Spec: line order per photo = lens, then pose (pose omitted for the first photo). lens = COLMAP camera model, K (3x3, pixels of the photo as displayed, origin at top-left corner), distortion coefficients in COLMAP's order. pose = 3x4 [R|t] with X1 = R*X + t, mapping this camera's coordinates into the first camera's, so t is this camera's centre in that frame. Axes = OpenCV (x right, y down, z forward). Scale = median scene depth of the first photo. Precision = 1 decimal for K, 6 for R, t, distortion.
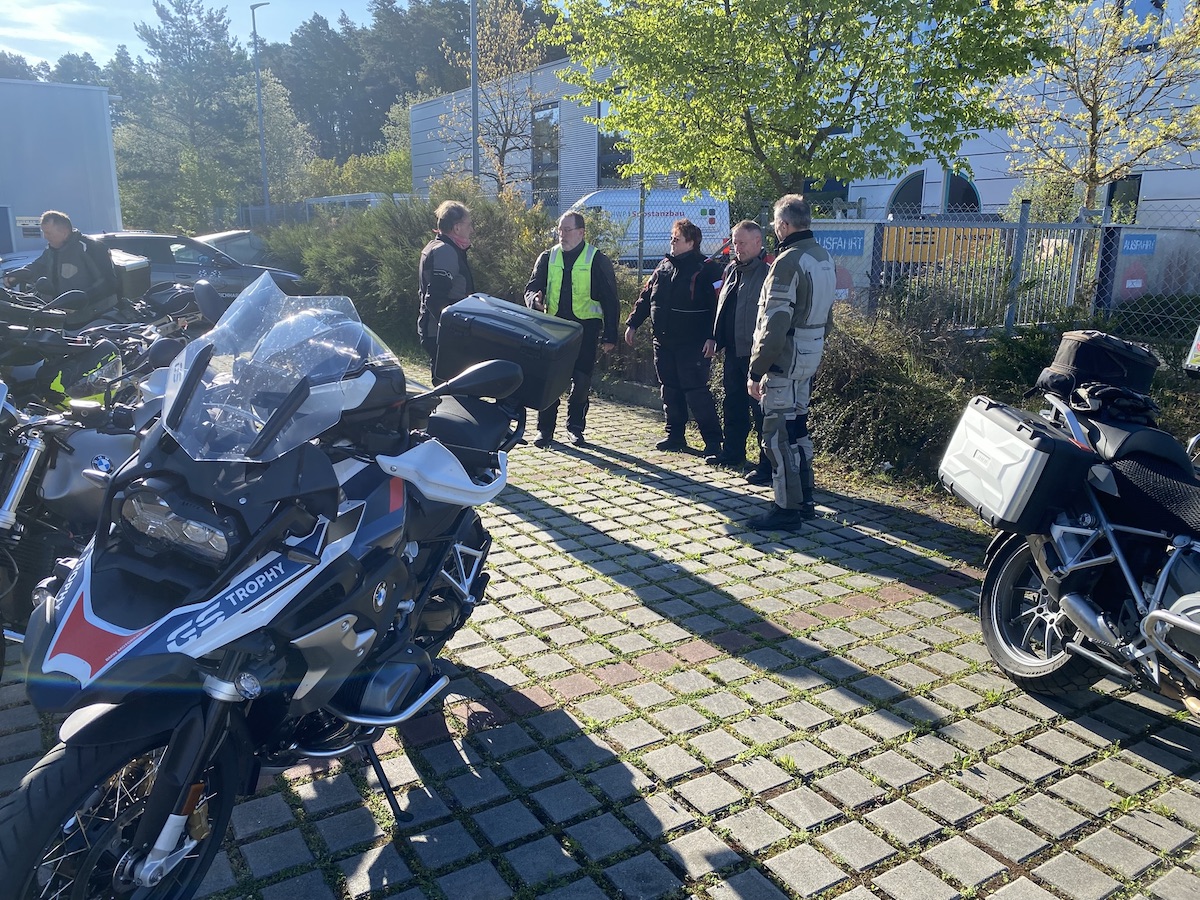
lens RADIAL K [[904.7, 0, 585.8], [0, 904.7, 452.1], [0, 0, 1]] dist [0.000640, -0.001532]
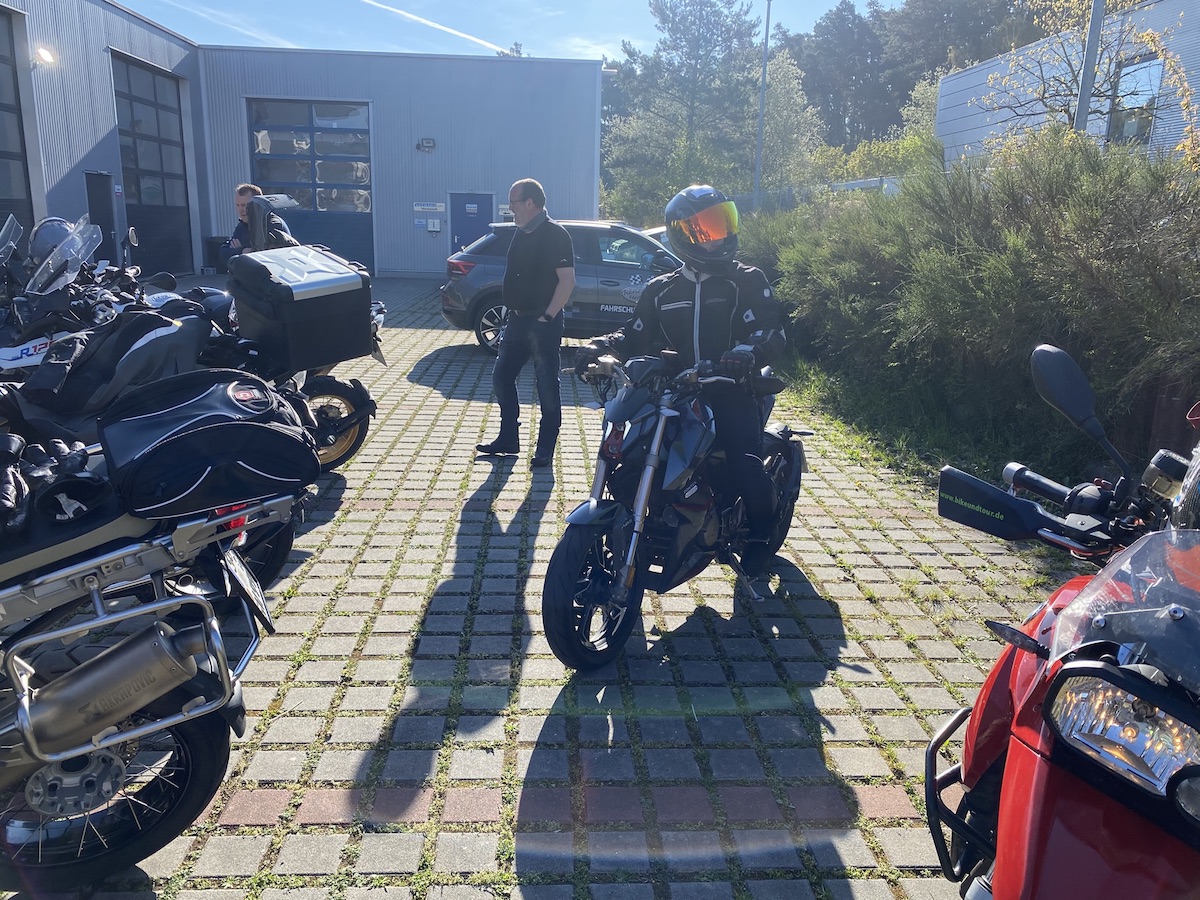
lens RADIAL K [[907.1, 0, 600.0], [0, 907.1, 450.0], [0, 0, 1]] dist [0.035840, -0.033125]
pose [[0.874979, 0.127858, -0.466974, -0.042351], [-0.127486, 0.991306, 0.032547, -0.035753], [0.467075, 0.031055, 0.883672, 0.153979]]
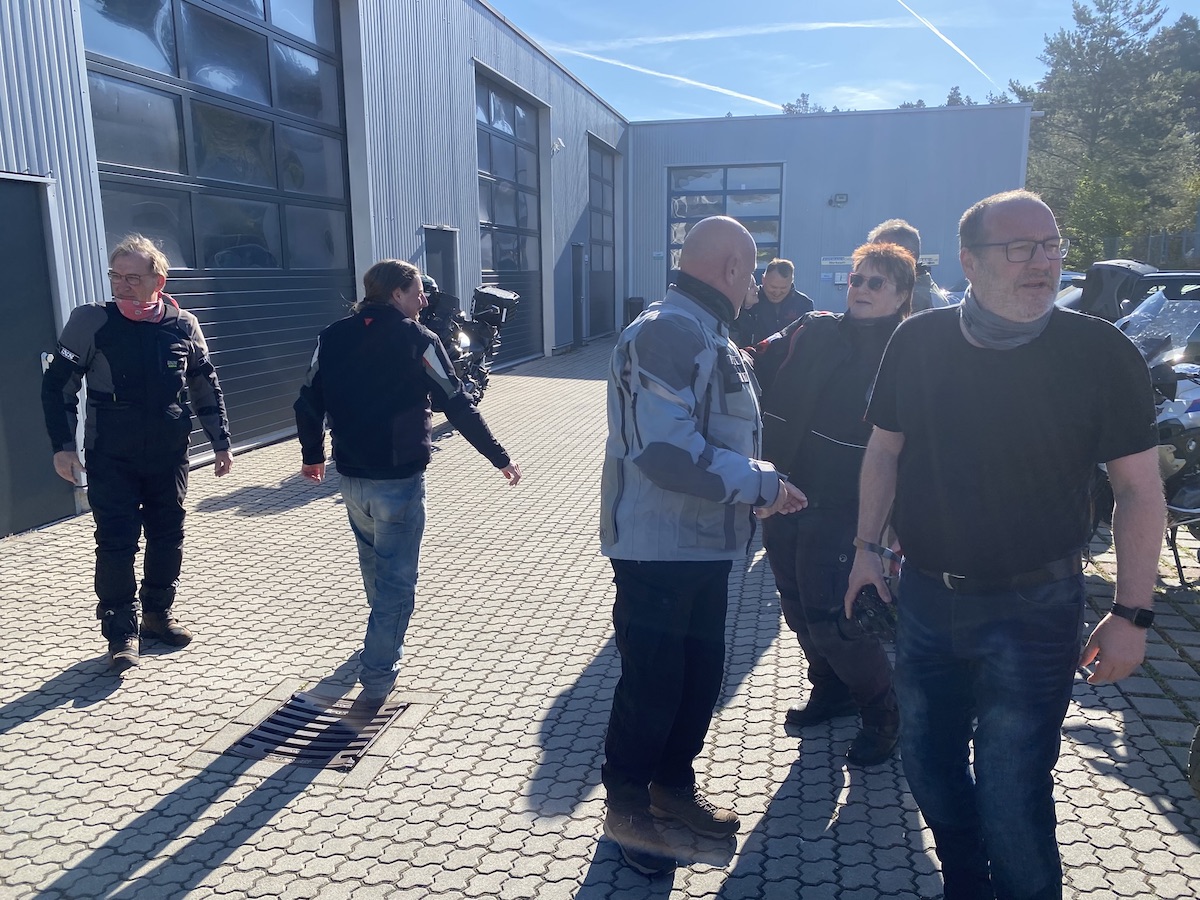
lens RADIAL K [[897.4, 0, 596.8], [0, 897.4, 465.6], [0, 0, 1]] dist [0.040066, -0.044034]
pose [[0.702514, 0.133637, -0.699010, -0.126657], [-0.149503, 0.988006, 0.038636, -0.023852], [0.695789, 0.077362, 0.714068, 0.089994]]
